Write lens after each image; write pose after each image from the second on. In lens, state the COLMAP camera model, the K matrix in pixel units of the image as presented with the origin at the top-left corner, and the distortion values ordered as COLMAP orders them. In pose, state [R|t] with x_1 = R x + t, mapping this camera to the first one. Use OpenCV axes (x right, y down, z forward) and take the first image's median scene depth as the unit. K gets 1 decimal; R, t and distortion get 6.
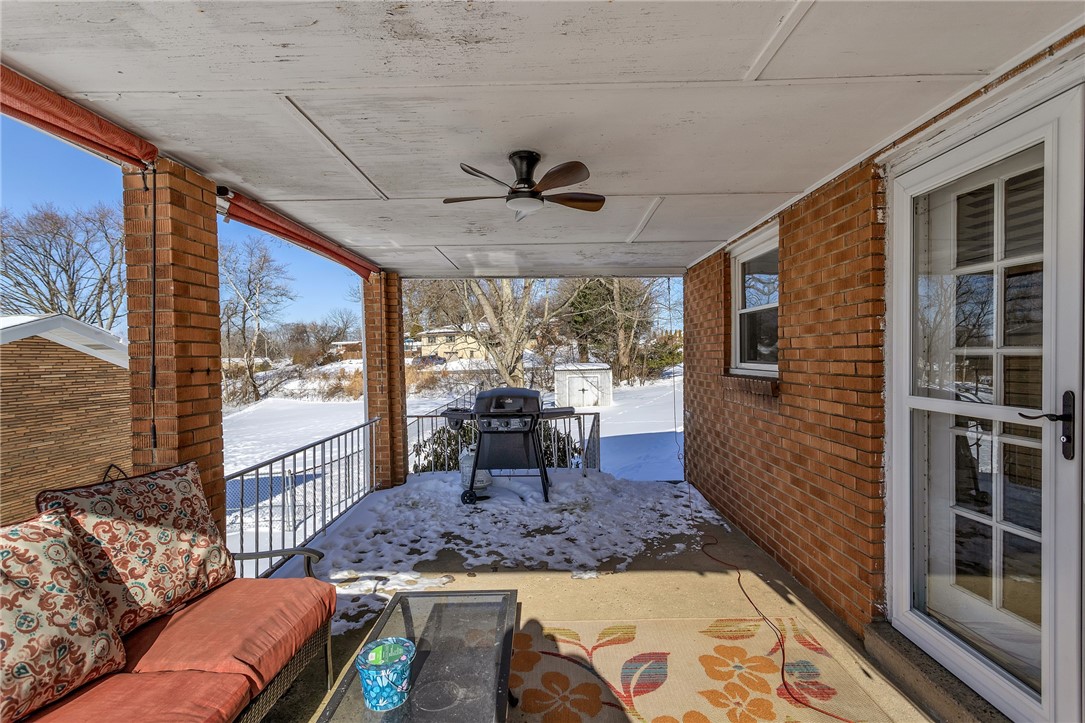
lens RADIAL K [[512.9, 0, 537.5], [0, 512.9, 359.7], [0, 0, 1]] dist [0.000430, 0.002856]
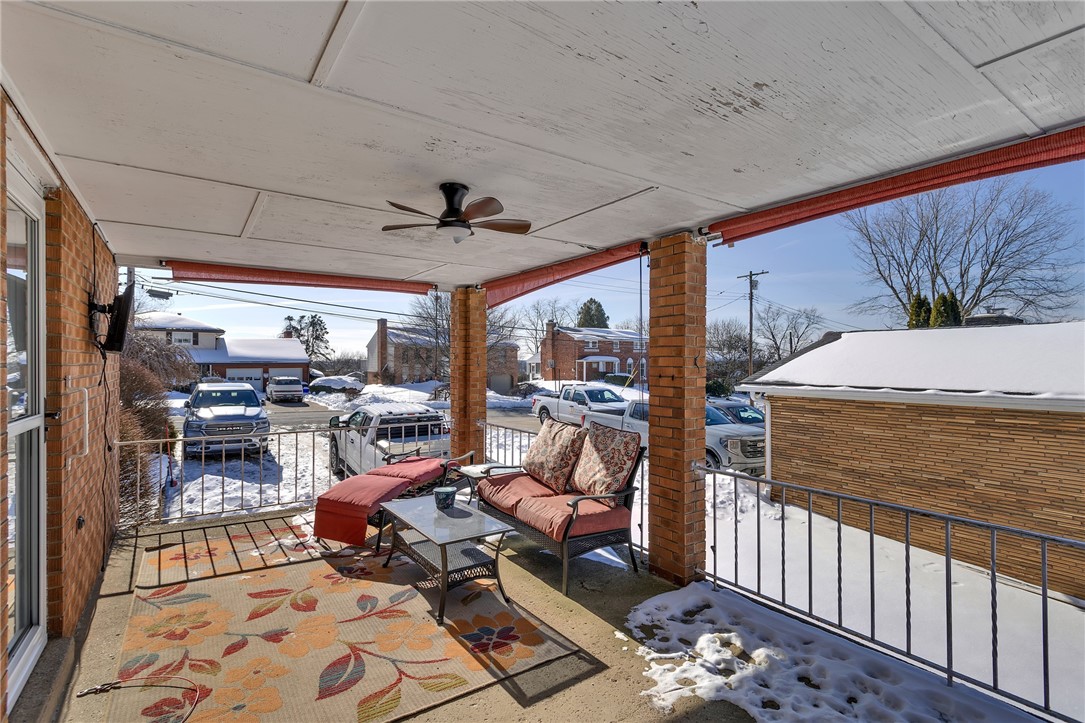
lens RADIAL K [[512.9, 0, 531.4], [0, 512.9, 362.4], [0, 0, 1]] dist [0.000430, 0.002856]
pose [[-0.826686, 0.003091, -0.562654, 0.514901], [0.001939, 0.999995, 0.002643, -0.025761], [0.562660, 0.001094, -0.826688, 2.247468]]
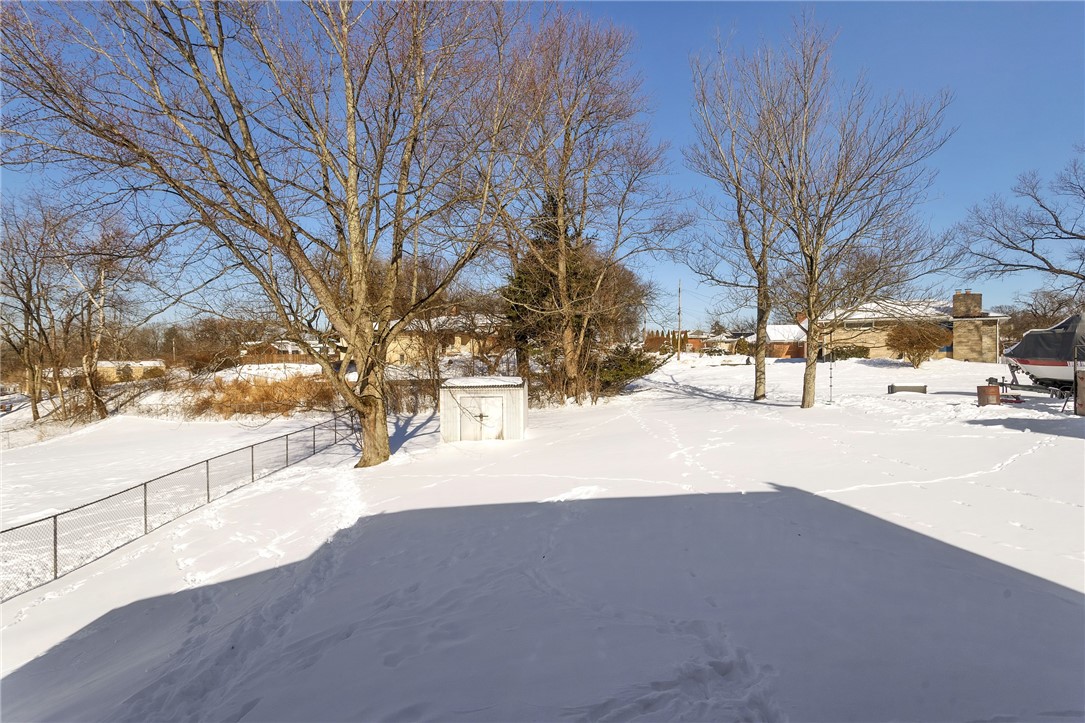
lens RADIAL K [[588.7, 0, 551.0], [0, 588.7, 365.2], [0, 0, 1]] dist [-0.007019, -0.001438]
pose [[0.999217, 0.006707, 0.038997, 0.091613], [-0.006799, 0.999974, 0.002227, -0.006364], [-0.038981, -0.002490, 0.999237, 0.128870]]
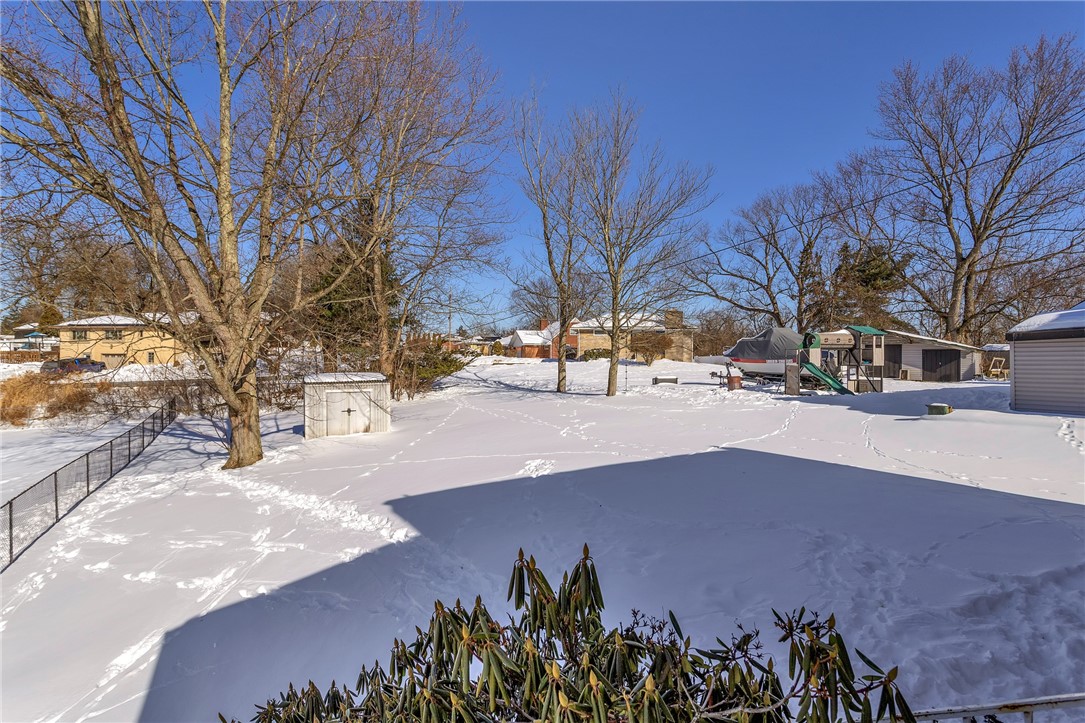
lens RADIAL K [[552.3, 0, 526.2], [0, 552.3, 365.3], [0, 0, 1]] dist [0.000093, -0.000588]
pose [[0.887857, 0.006279, 0.460077, -0.027219], [-0.006098, 0.999980, -0.001879, -0.002102], [-0.460079, -0.001137, 0.887877, 0.129081]]
